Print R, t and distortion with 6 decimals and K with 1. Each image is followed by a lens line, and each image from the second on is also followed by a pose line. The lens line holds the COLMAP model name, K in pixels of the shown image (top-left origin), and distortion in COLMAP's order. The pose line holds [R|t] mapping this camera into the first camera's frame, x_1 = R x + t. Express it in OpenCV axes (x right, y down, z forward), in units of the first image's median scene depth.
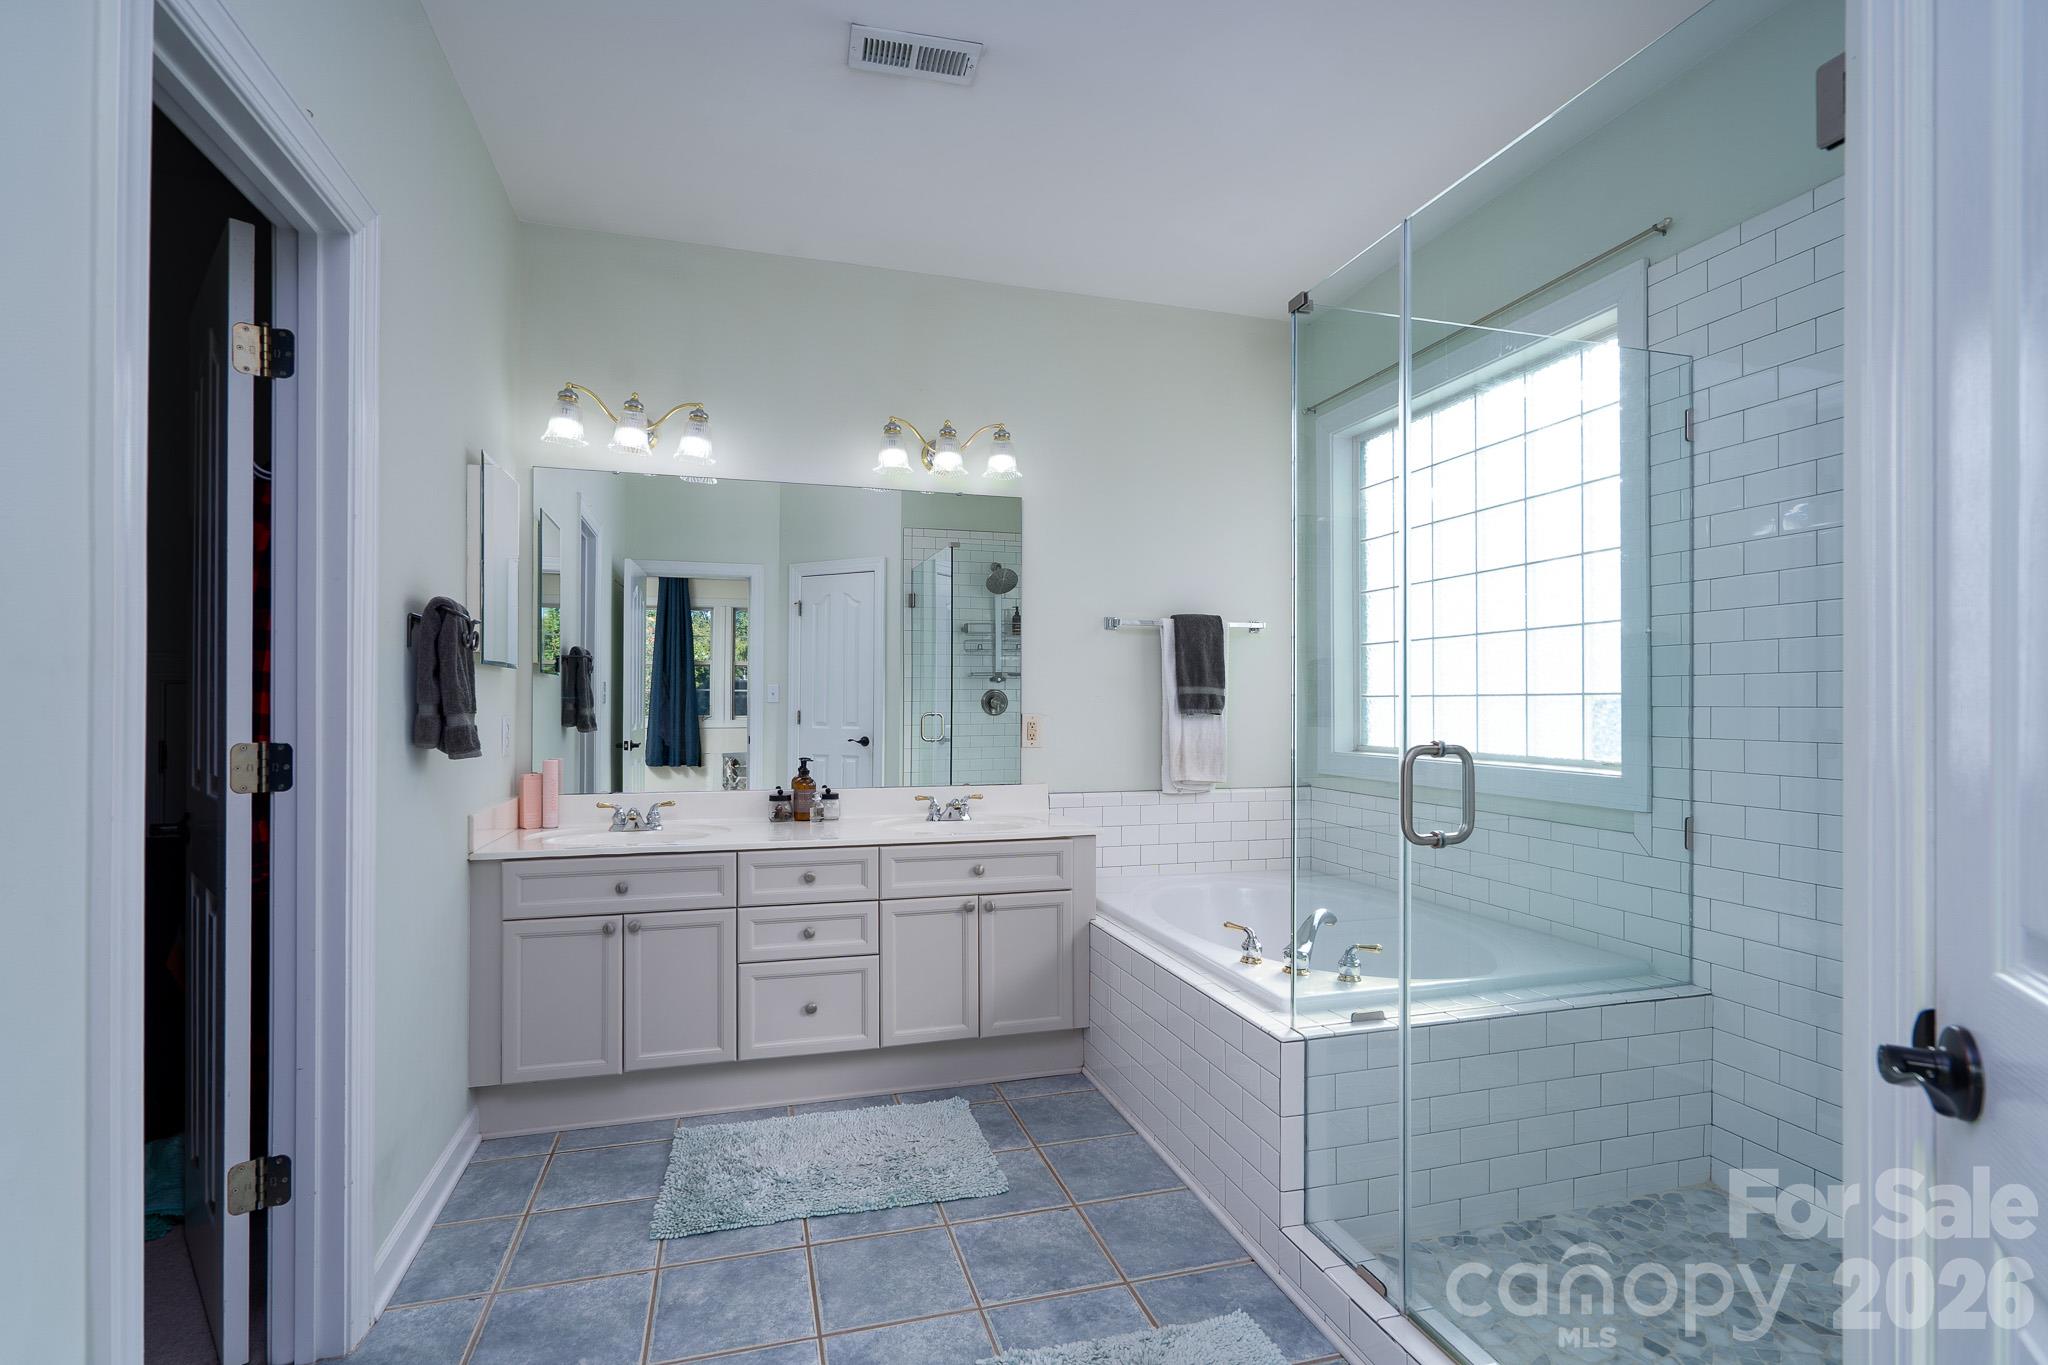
lens RADIAL K [[954.3, 0, 1017.4], [0, 954.3, 697.0], [0, 0, 1]] dist [-0.002756, 0.001061]
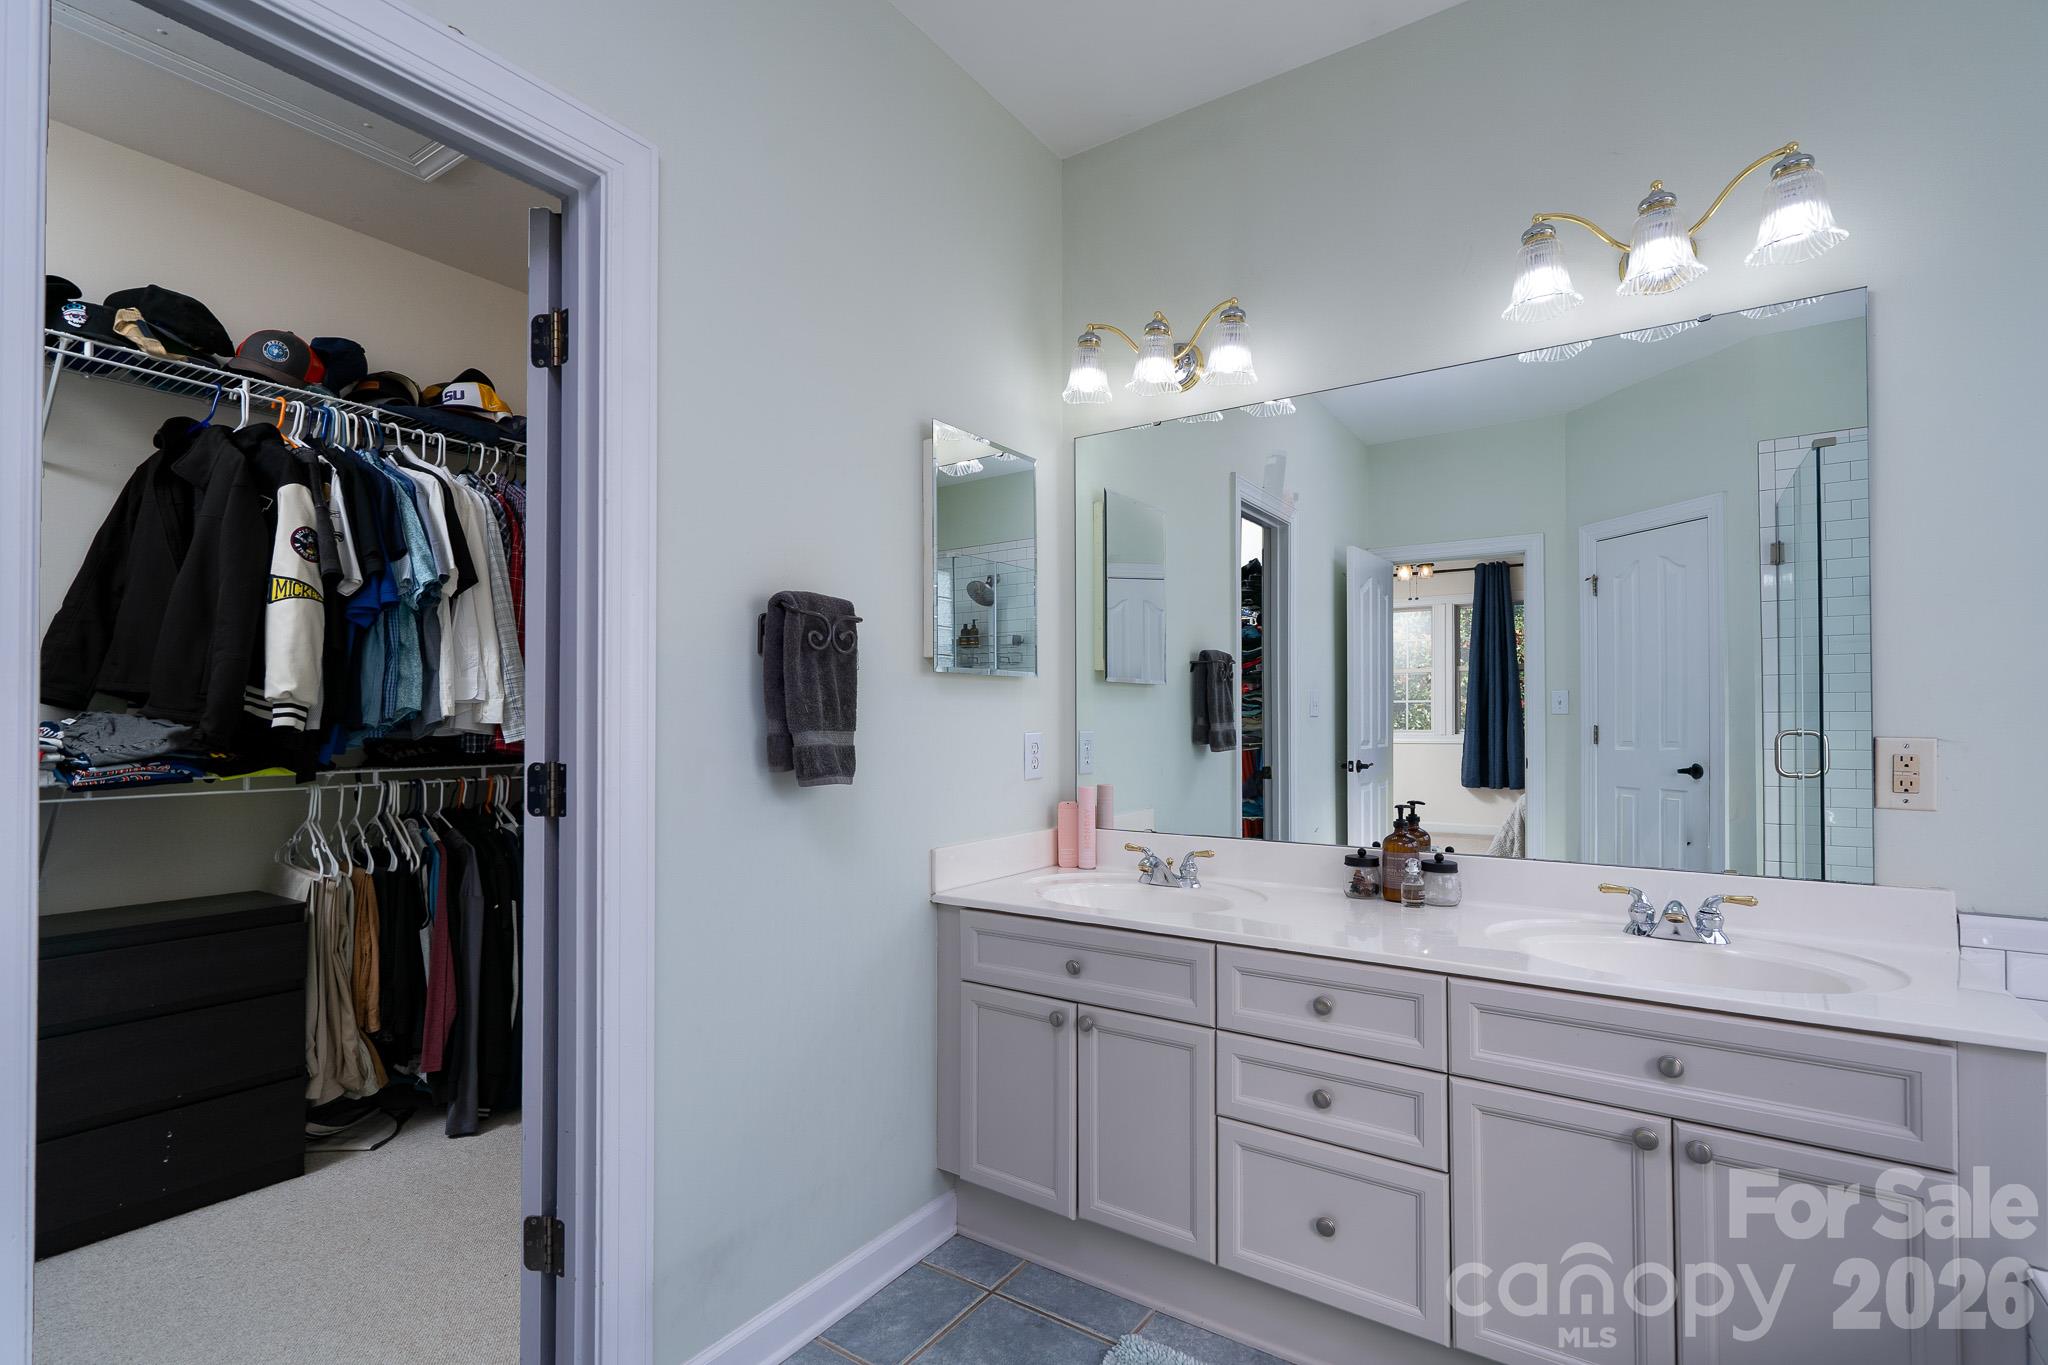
lens RADIAL K [[961.0, 0, 1020.5], [0, 961.0, 706.2], [0, 0, 1]] dist [-0.003656, 0.000433]
pose [[0.640441, -0.010615, -0.767934, 0.117987], [0.008165, 0.999942, -0.007013, 0.002287], [0.767964, -0.001779, 0.640491, 0.433135]]
